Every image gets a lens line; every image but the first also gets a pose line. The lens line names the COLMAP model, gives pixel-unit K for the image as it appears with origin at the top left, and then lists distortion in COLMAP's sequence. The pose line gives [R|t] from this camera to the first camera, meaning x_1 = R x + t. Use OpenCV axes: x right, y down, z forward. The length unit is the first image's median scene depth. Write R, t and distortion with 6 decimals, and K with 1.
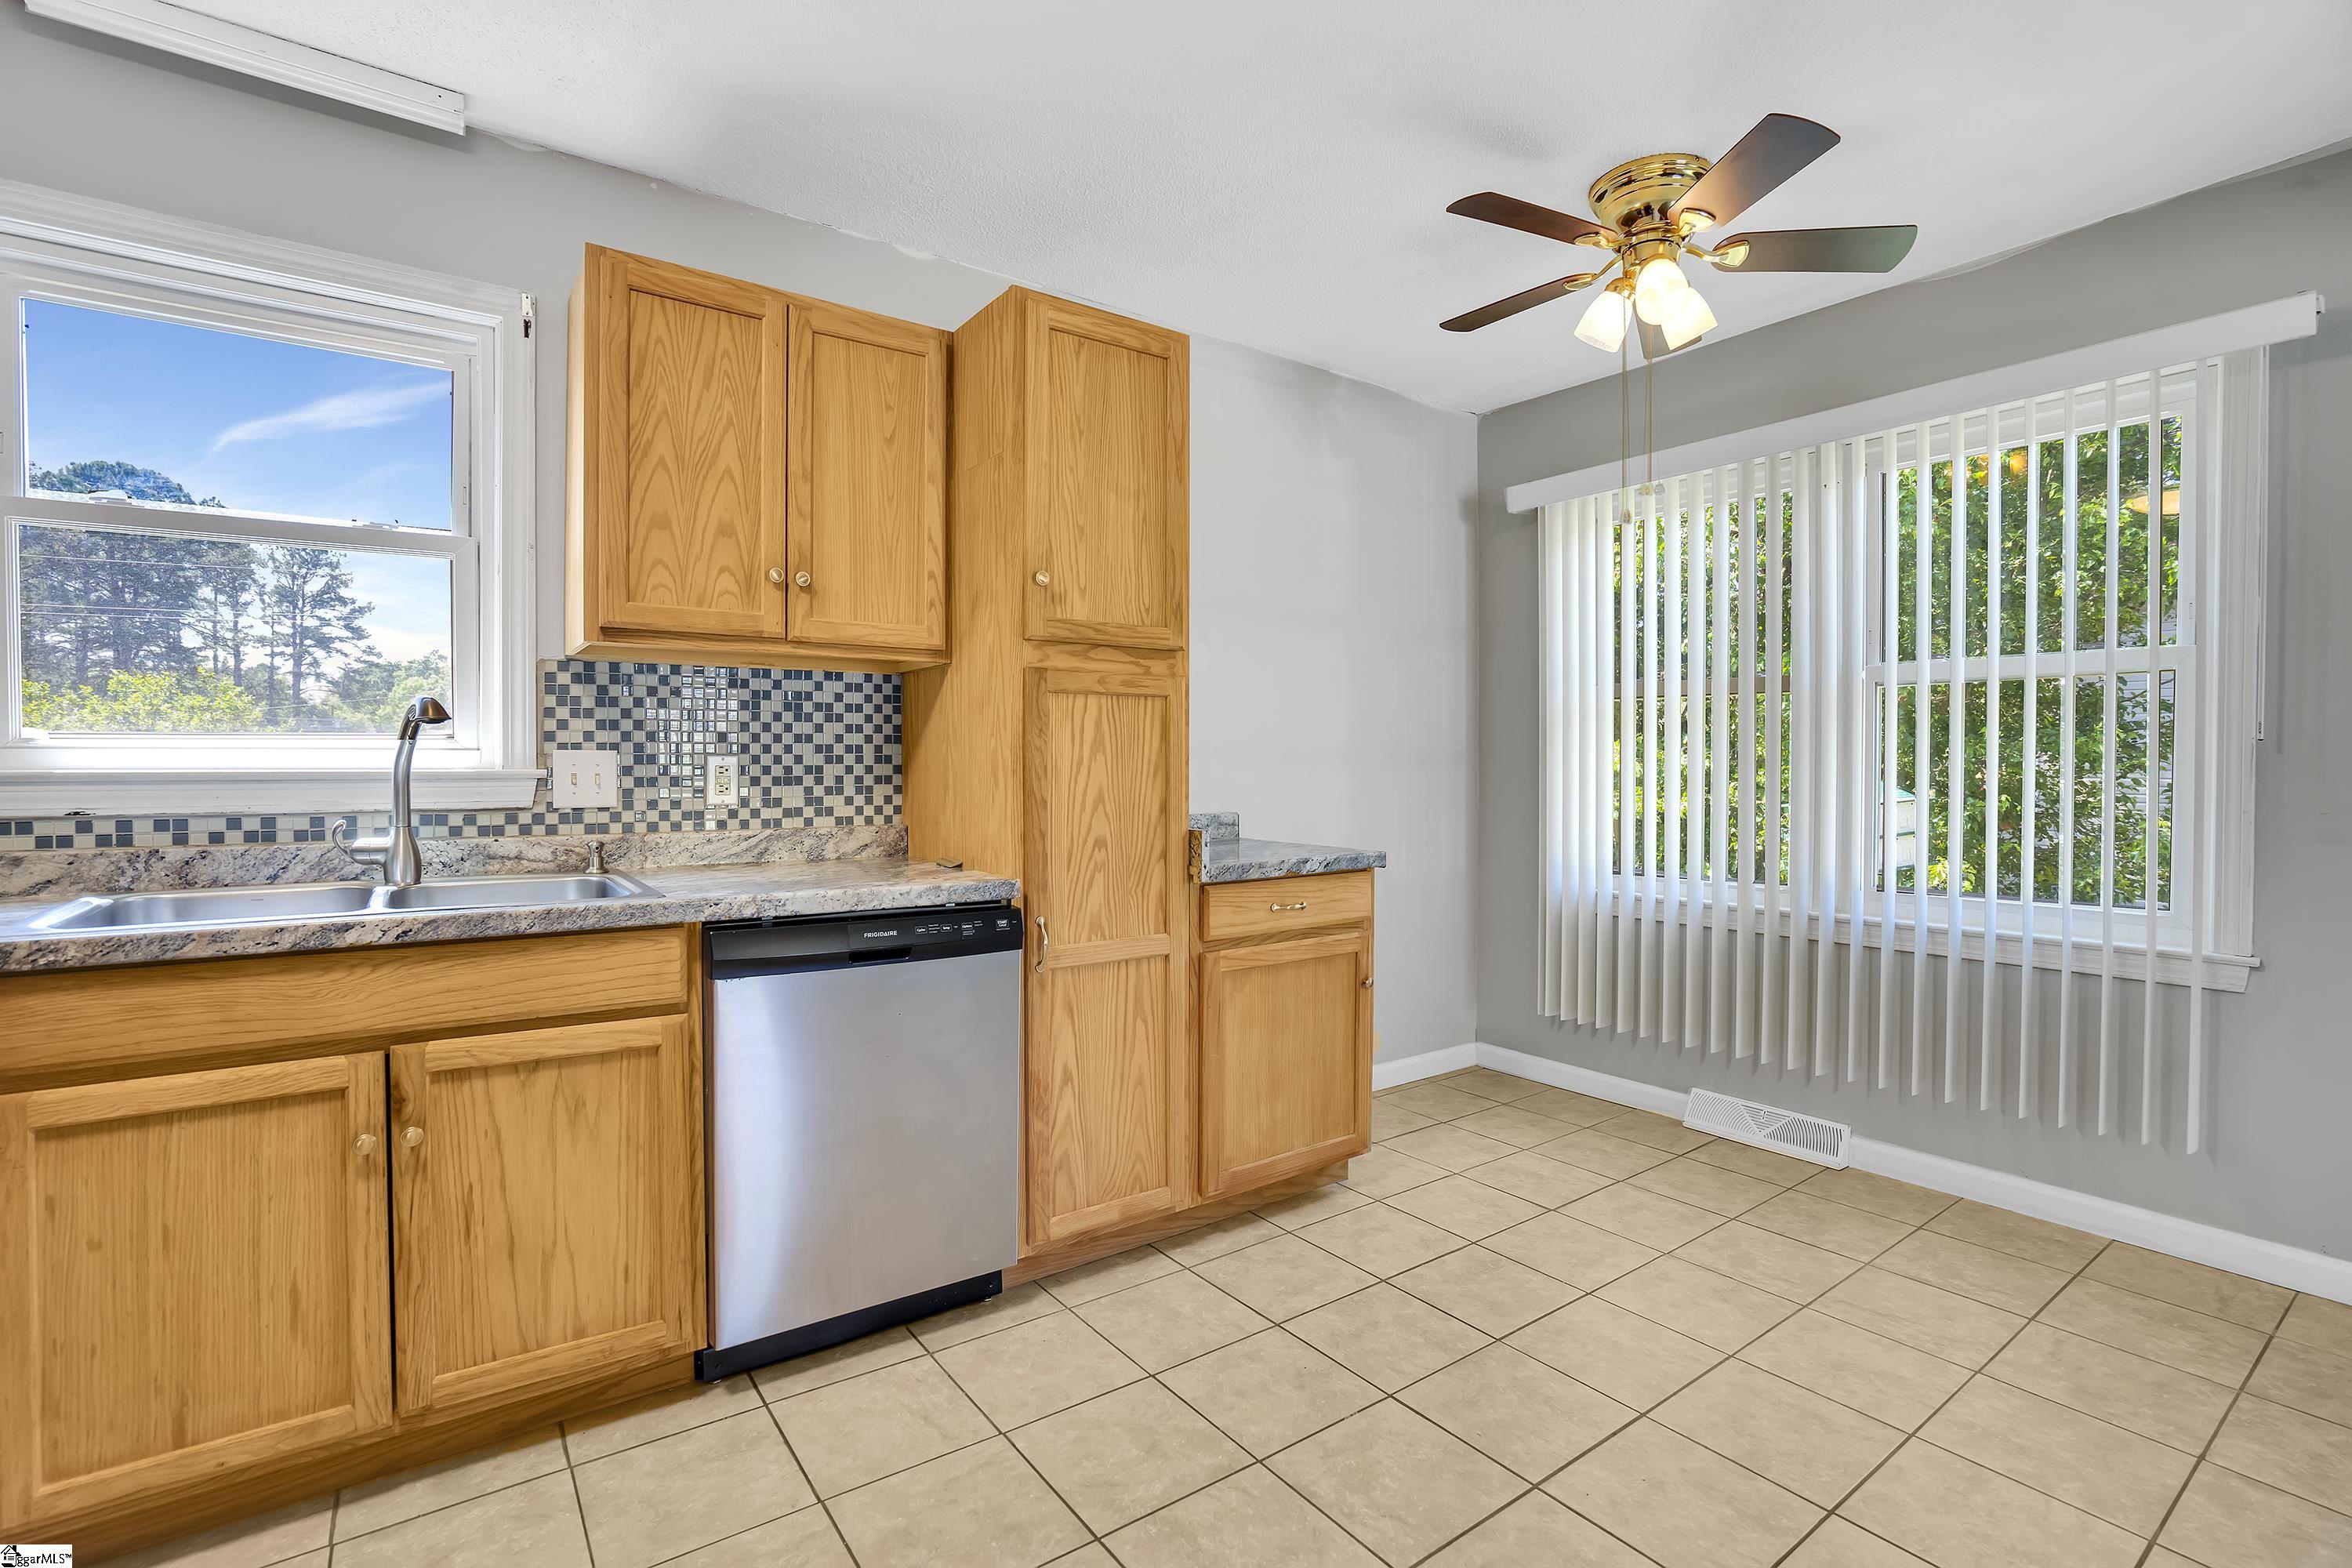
lens RADIAL K [[1065.1, 0, 1176.0], [0, 1065.1, 784.0], [0, 0, 1]] dist [-0.060981, 0.023720]
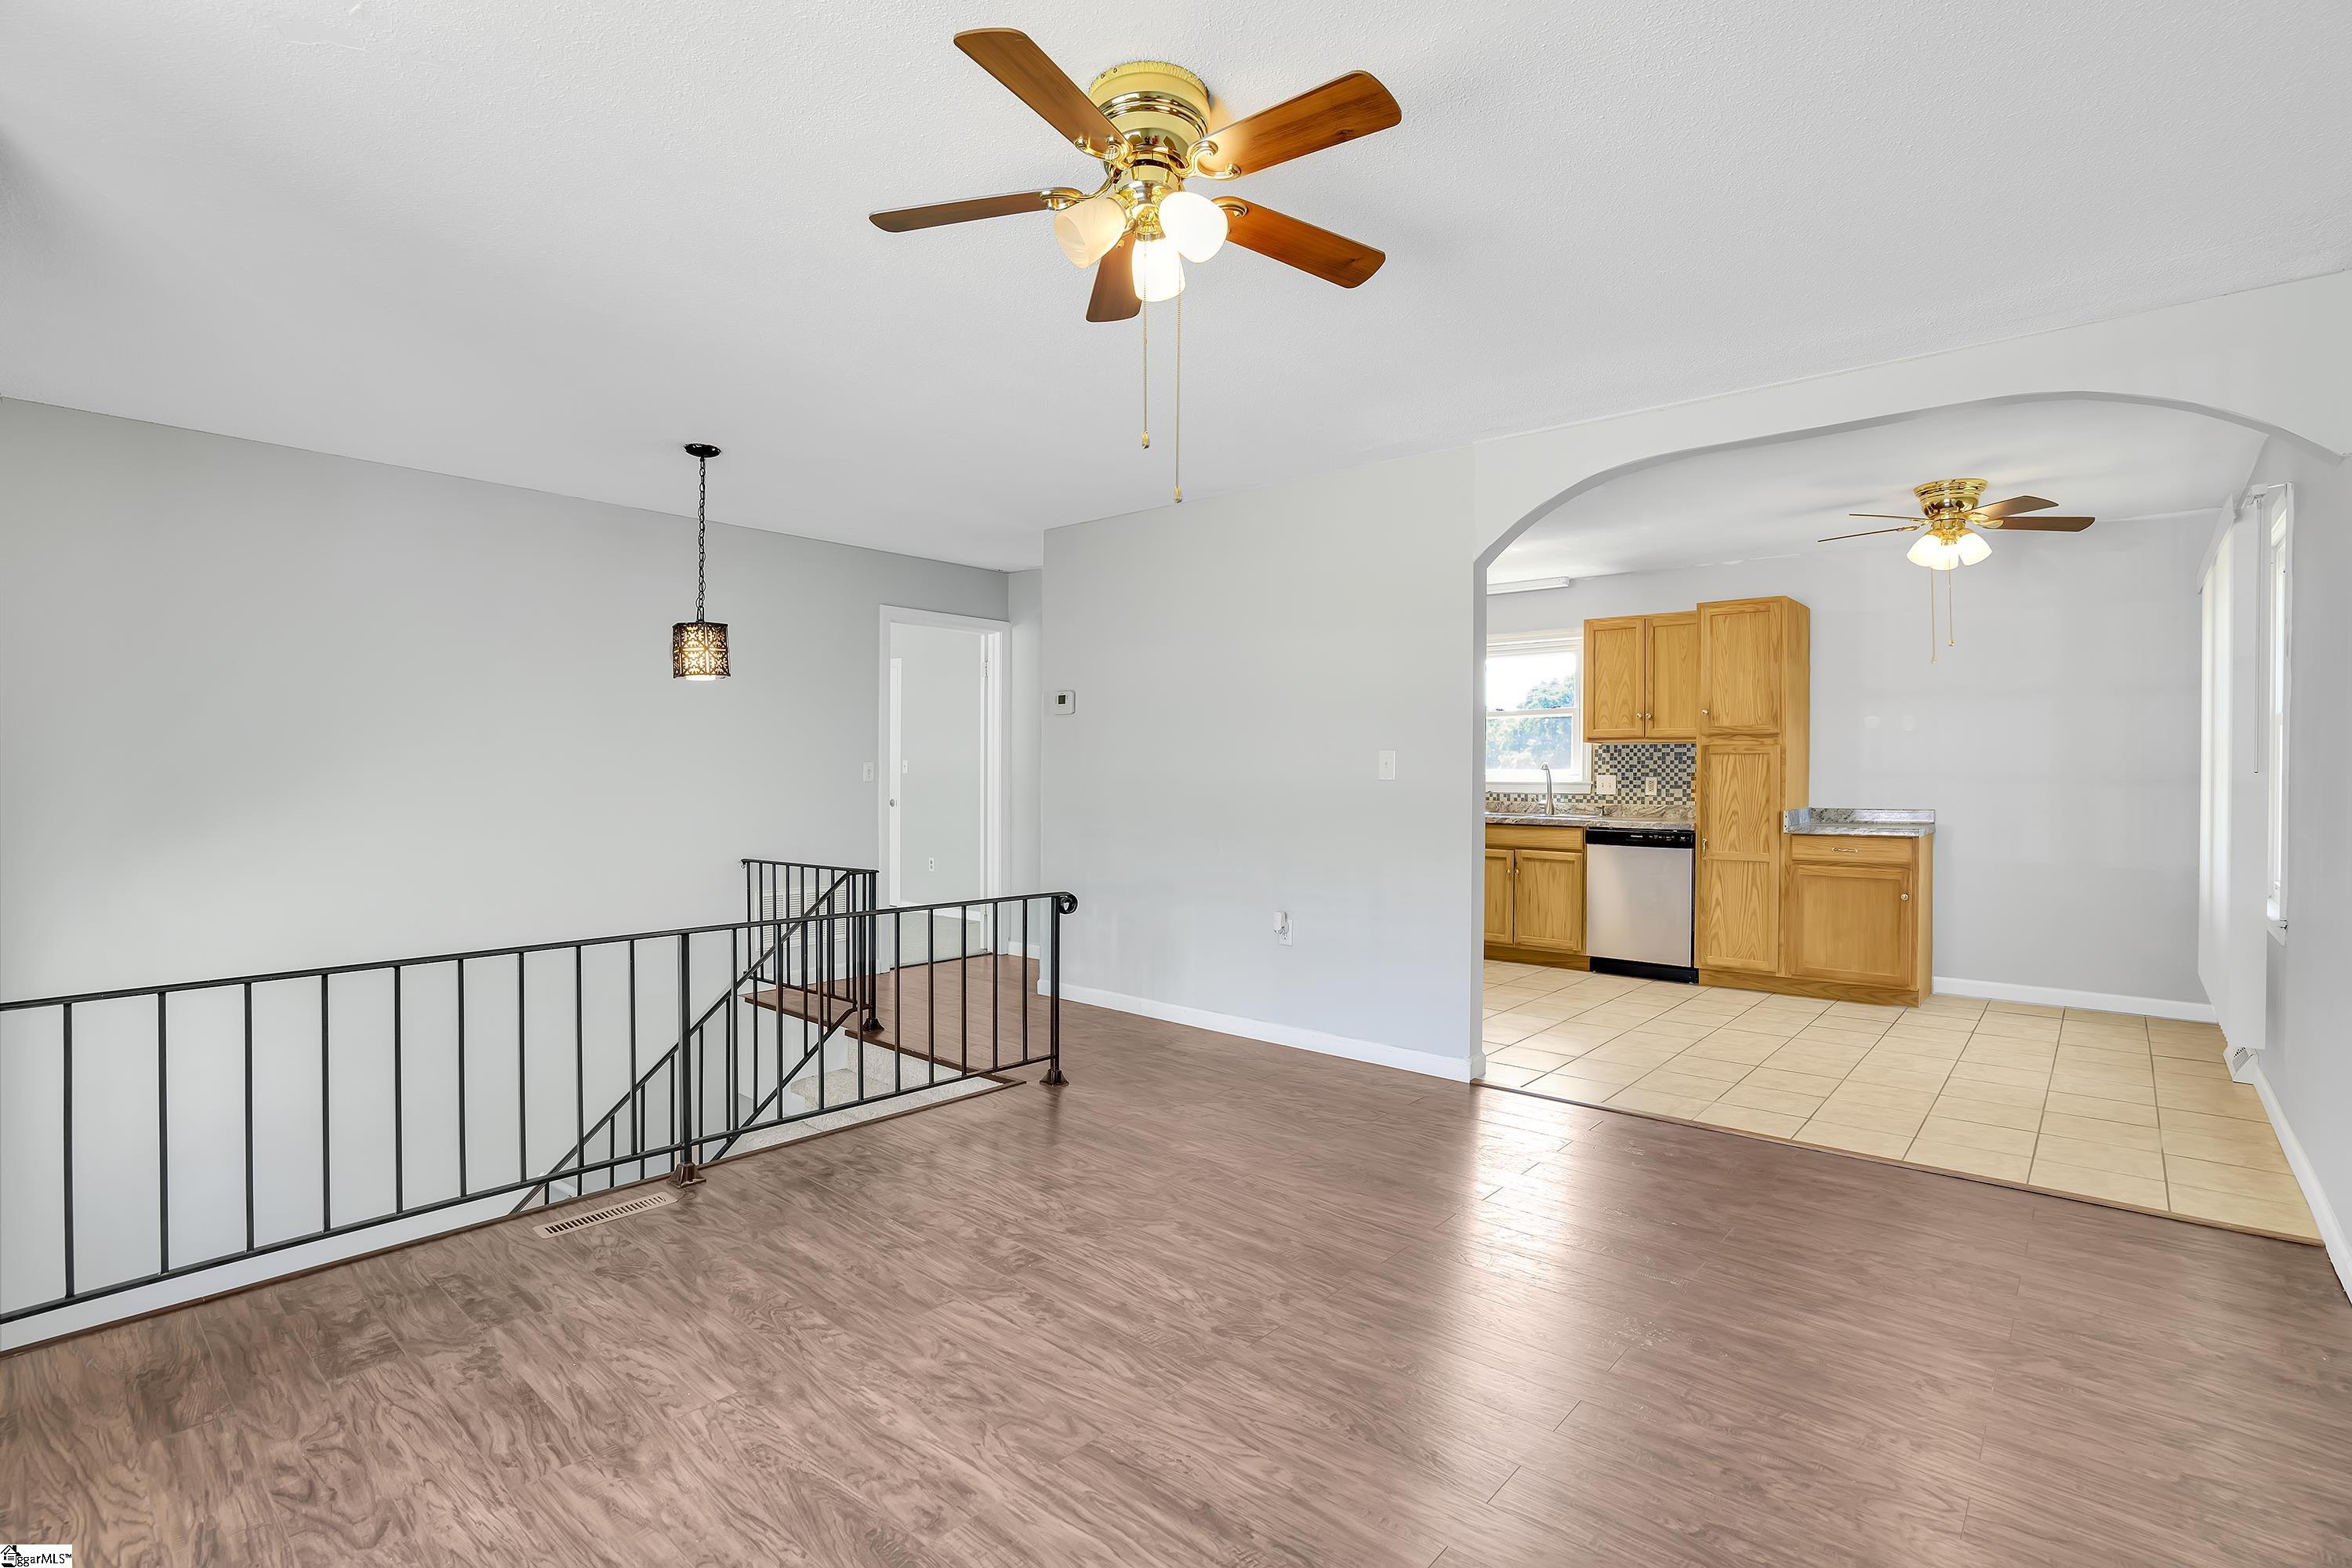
lens RADIAL K [[1079.4, 0, 1175.1], [0, 1079.4, 788.7], [0, 0, 1]] dist [-0.044967, 0.007590]
pose [[0.215025, 0.016094, -0.976476, 2.153224], [-0.017146, 0.999772, 0.012702, -0.011414], [0.976458, 0.014012, 0.215252, -0.856048]]
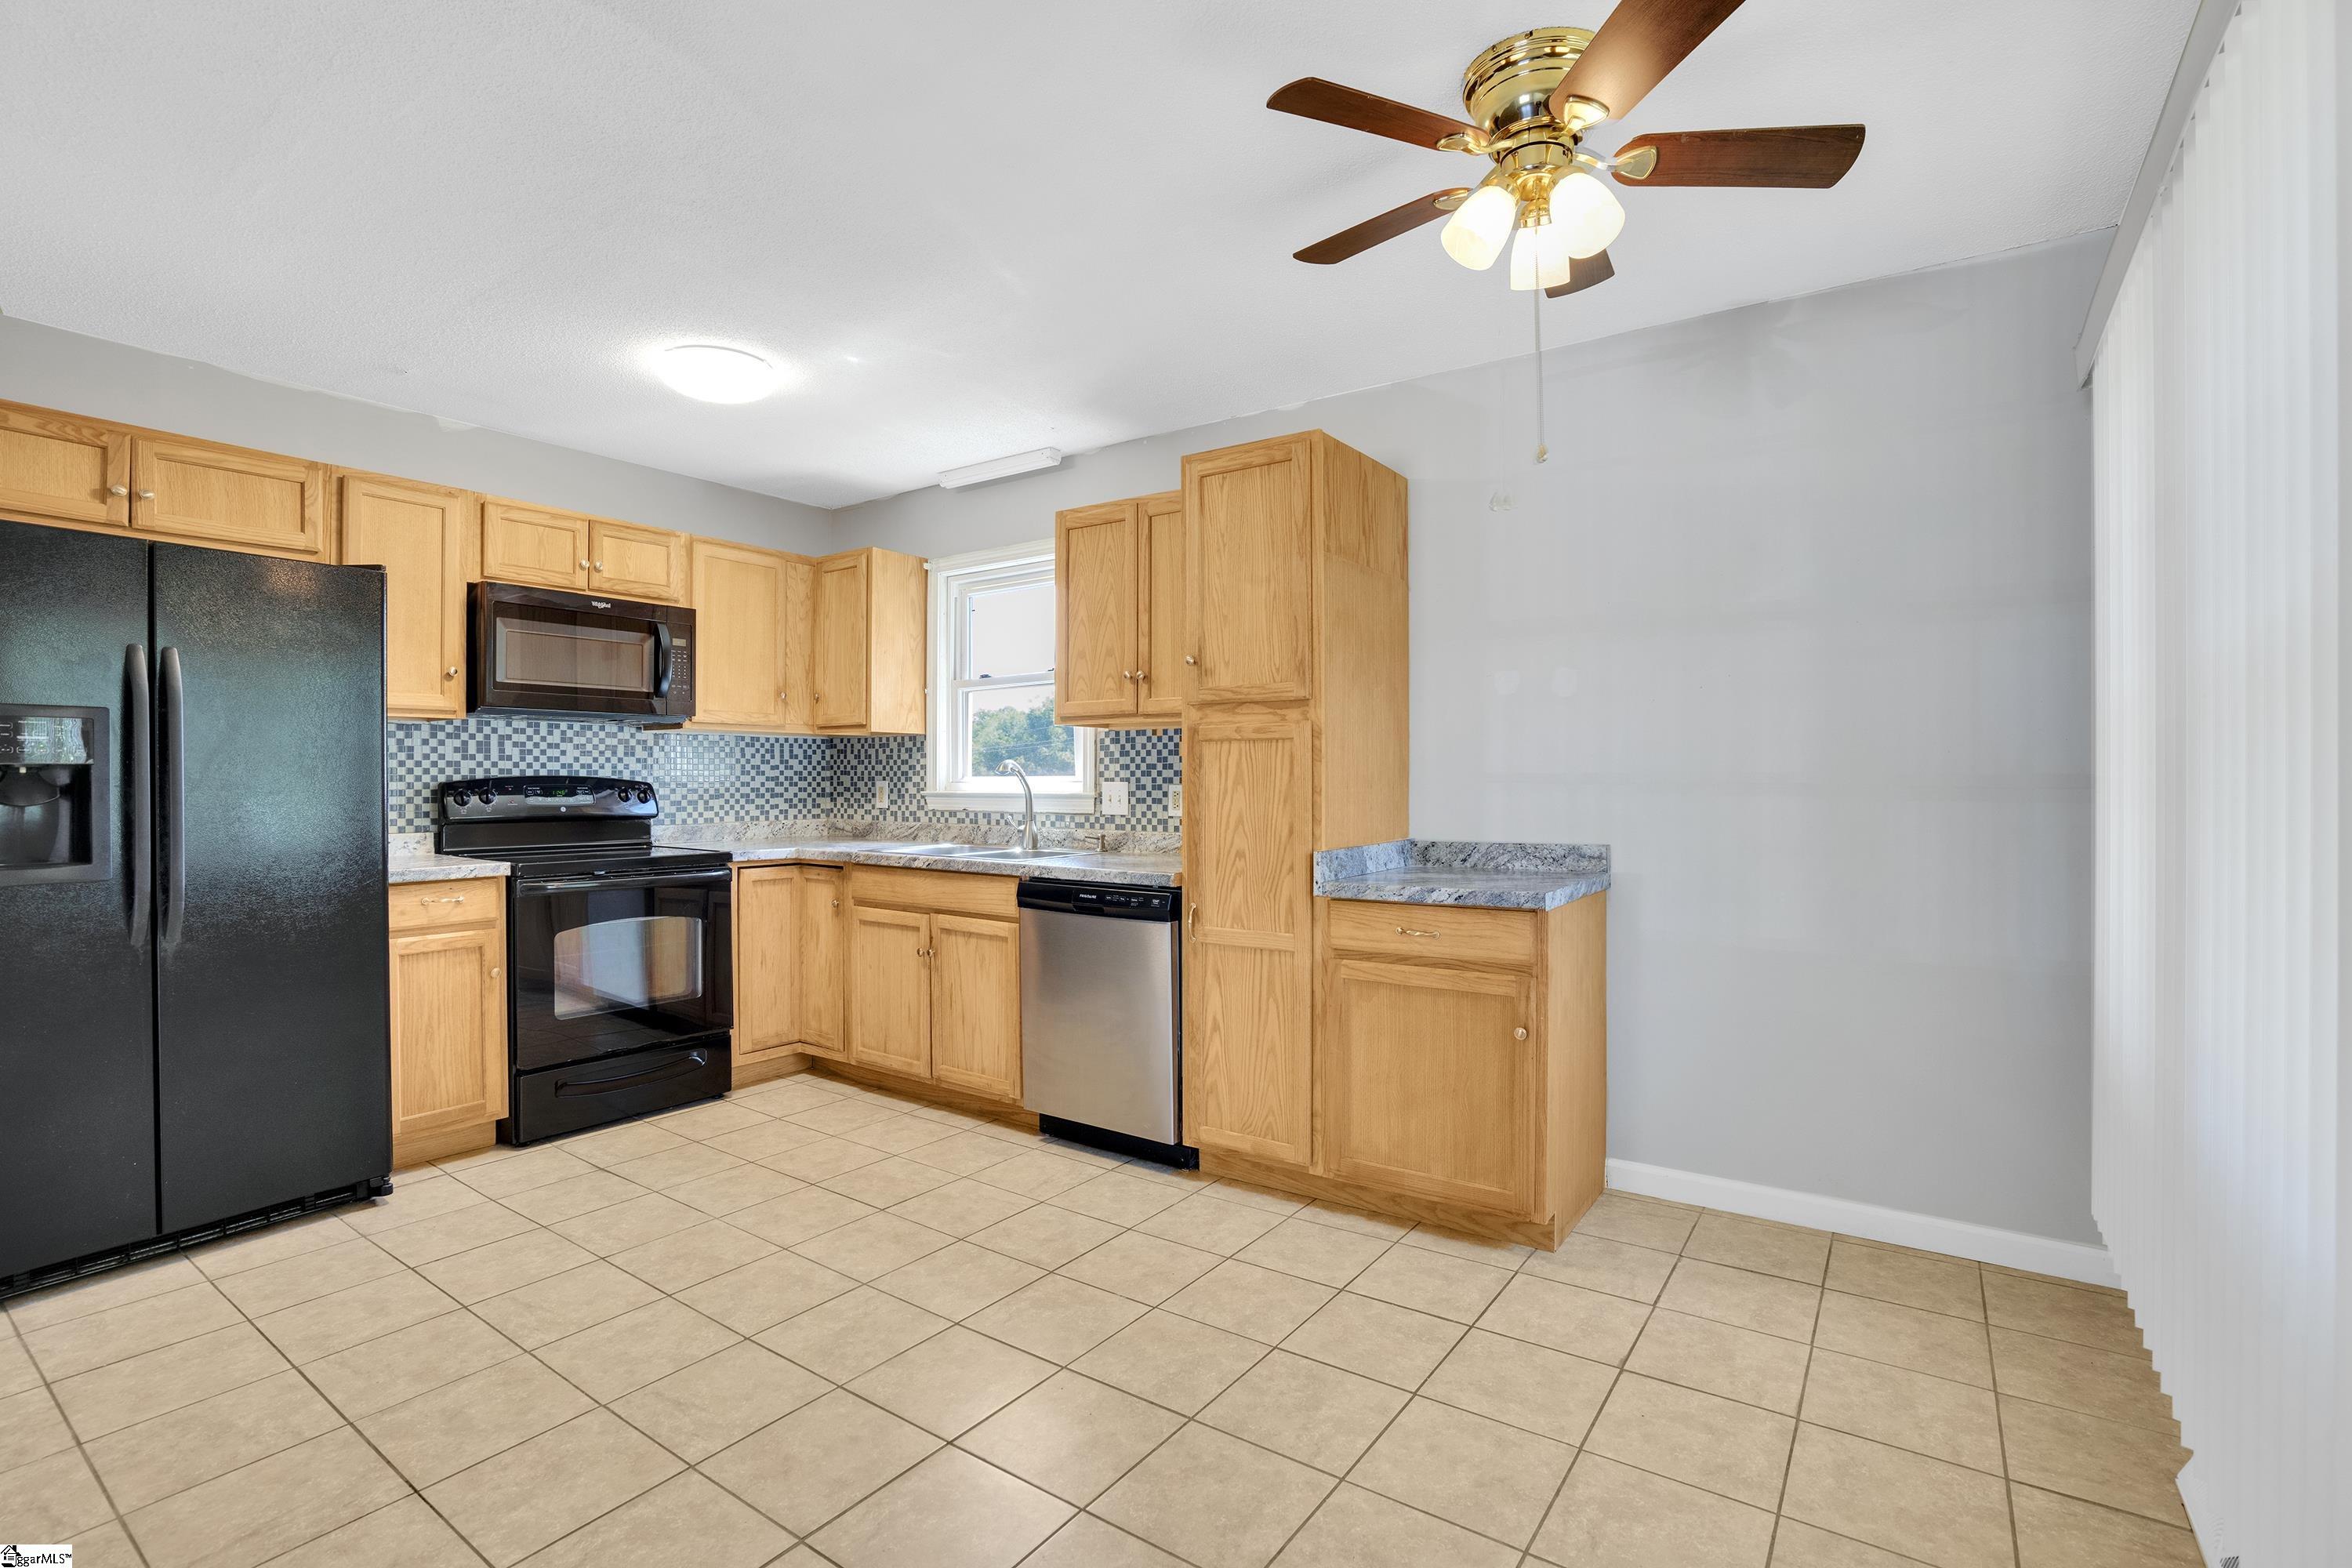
lens RADIAL K [[1079.4, 0, 1175.1], [0, 1079.4, 788.7], [0, 0, 1]] dist [-0.044967, 0.007590]
pose [[0.331397, 0.008779, -0.943451, 1.173536], [-0.014707, 0.999883, 0.004138, -0.029868], [0.943377, 0.012504, 0.331487, 0.495754]]
